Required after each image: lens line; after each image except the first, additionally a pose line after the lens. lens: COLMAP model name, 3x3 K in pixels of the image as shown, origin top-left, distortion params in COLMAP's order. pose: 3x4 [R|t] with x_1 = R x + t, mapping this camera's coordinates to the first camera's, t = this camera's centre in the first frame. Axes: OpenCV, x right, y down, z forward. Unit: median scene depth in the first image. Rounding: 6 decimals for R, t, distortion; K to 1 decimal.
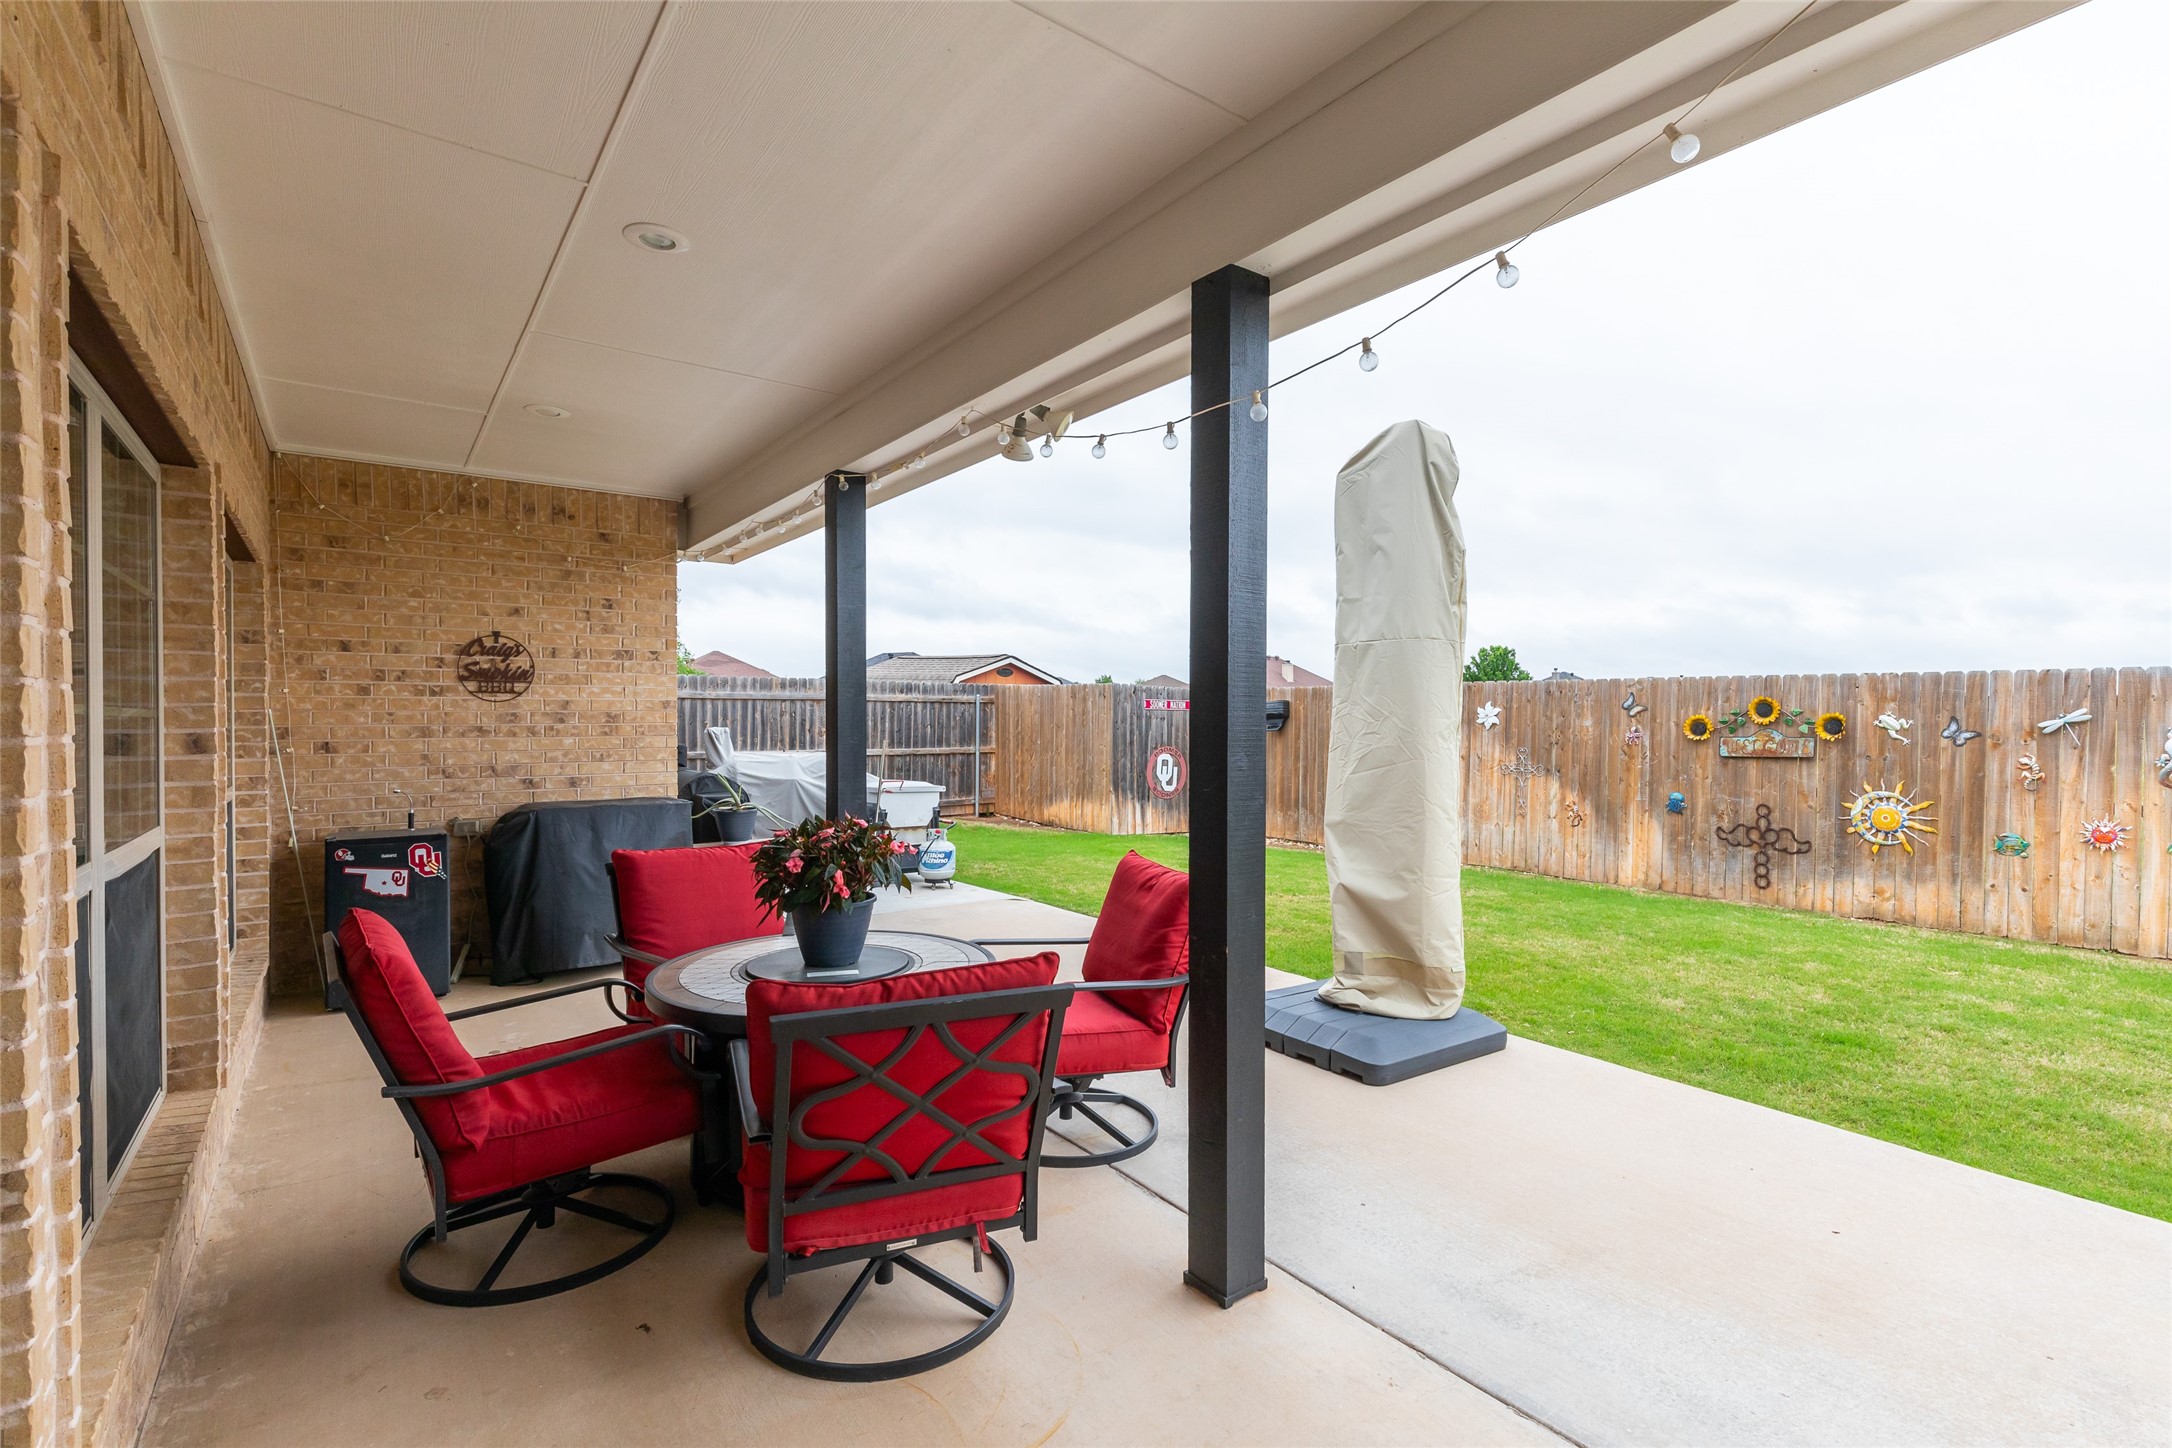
lens RADIAL K [[975.8, 0, 1082.9], [0, 975.8, 727.8], [0, 0, 1]] dist [0.002264, 0.000027]
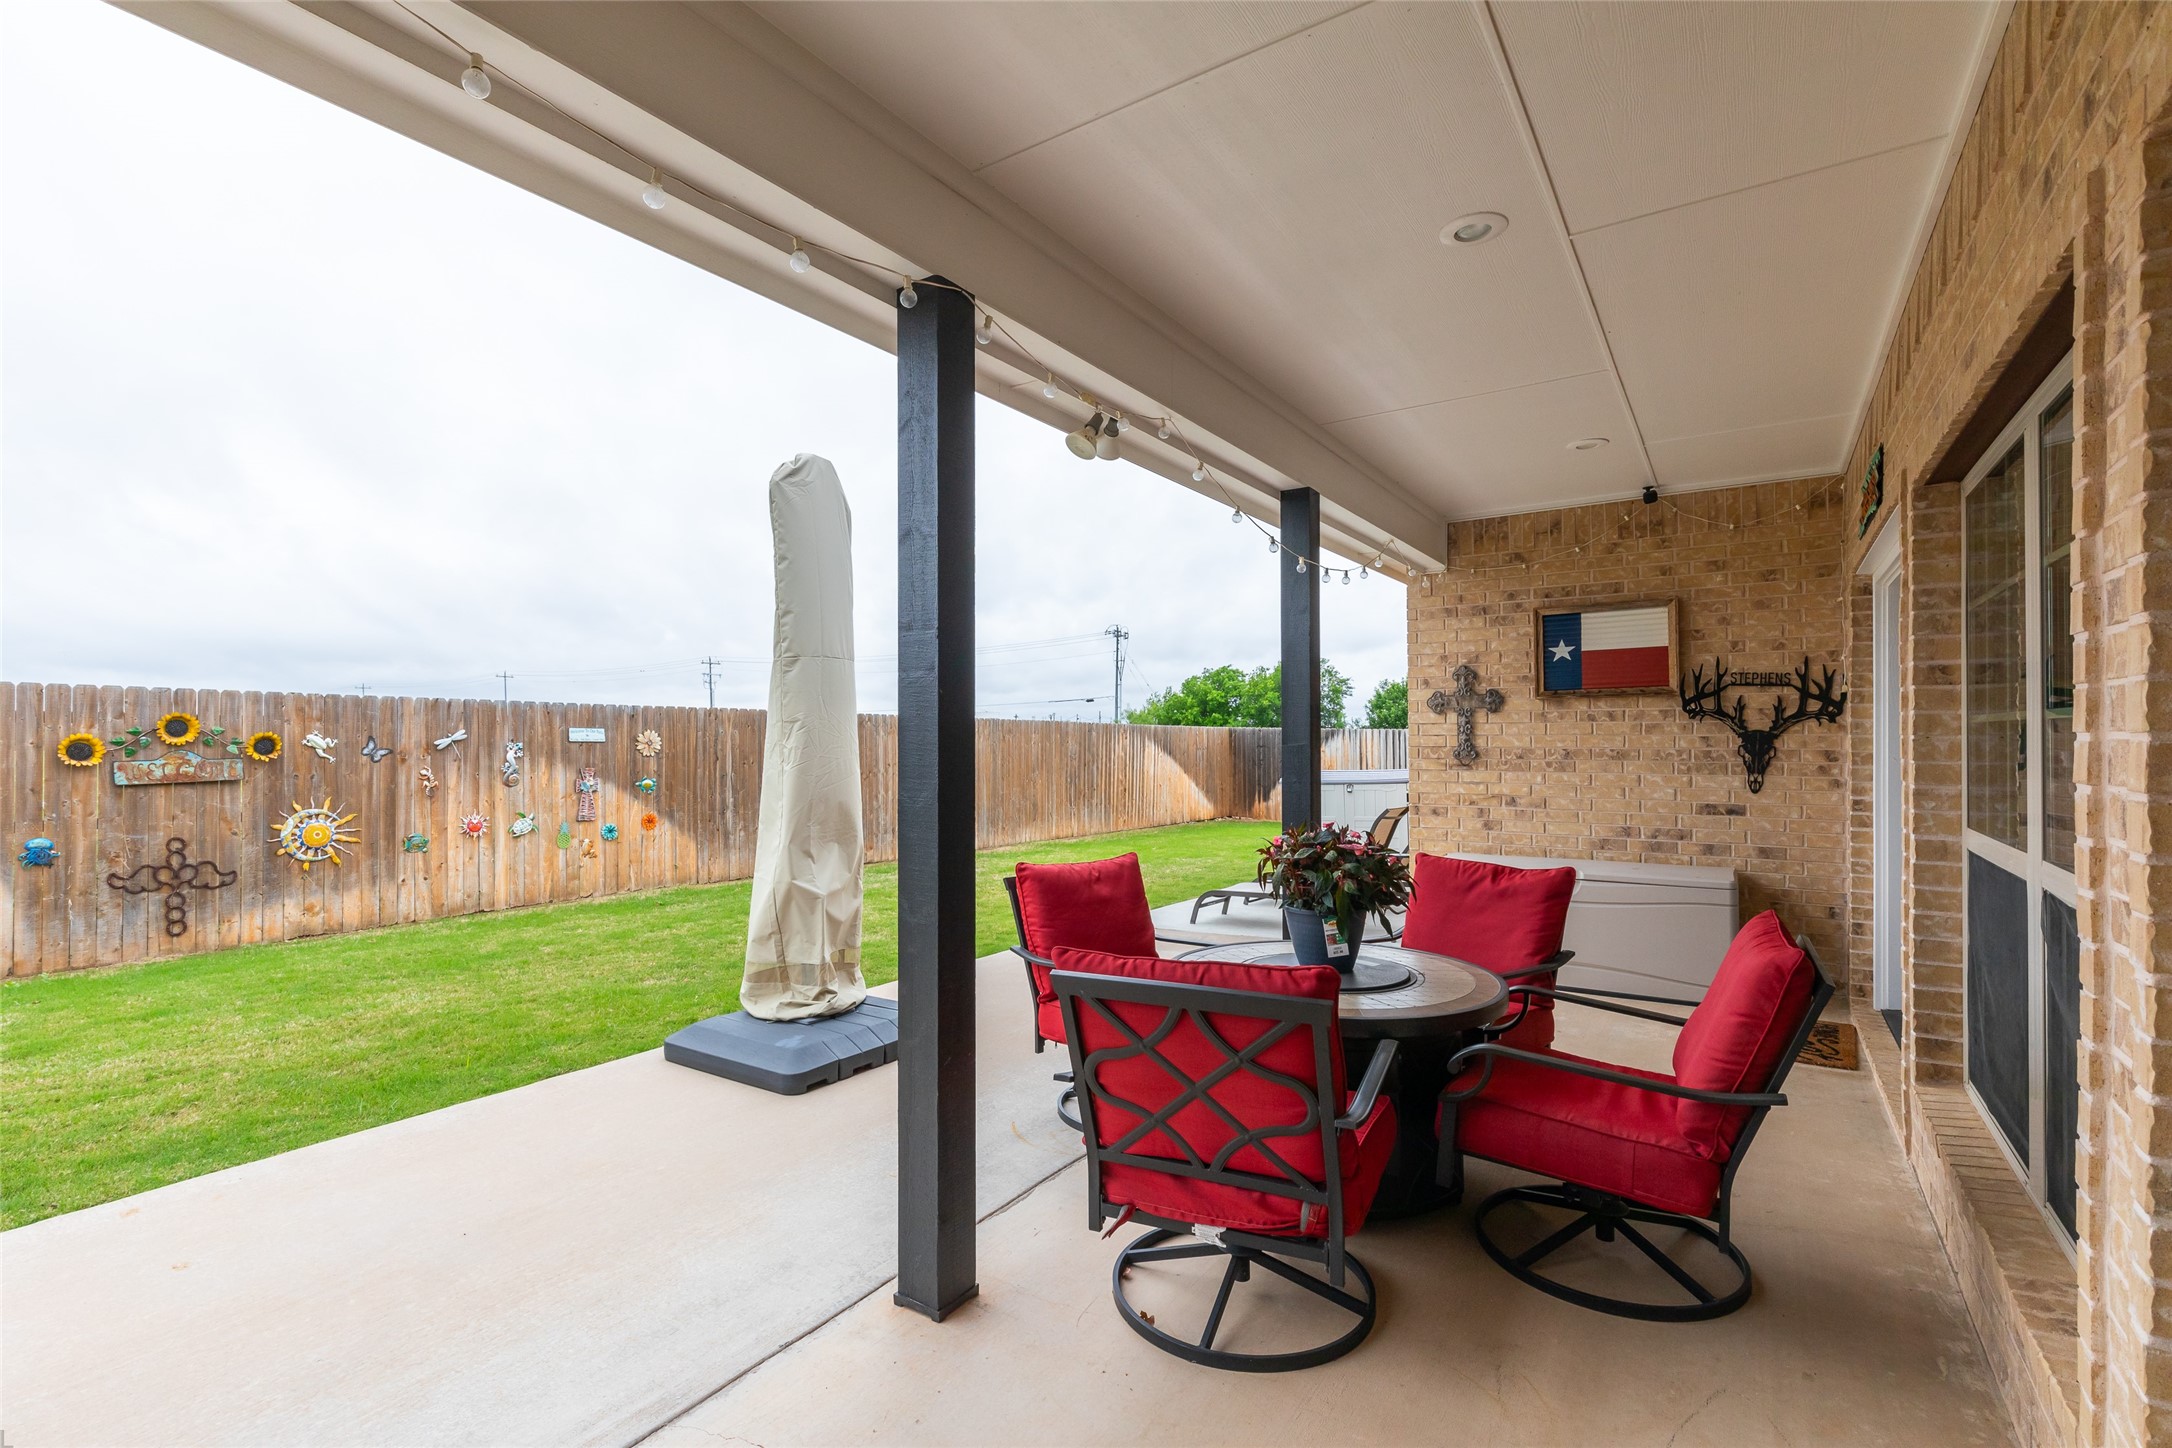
lens RADIAL K [[975.8, 0, 1083.4], [0, 975.8, 737.4], [0, 0, 1]] dist [0.002264, 0.000027]
pose [[-0.324998, -0.001849, 0.945713, -0.385601], [0.011064, 0.999922, 0.005757, -0.006335], [-0.945650, 0.012335, -0.324952, 0.534074]]
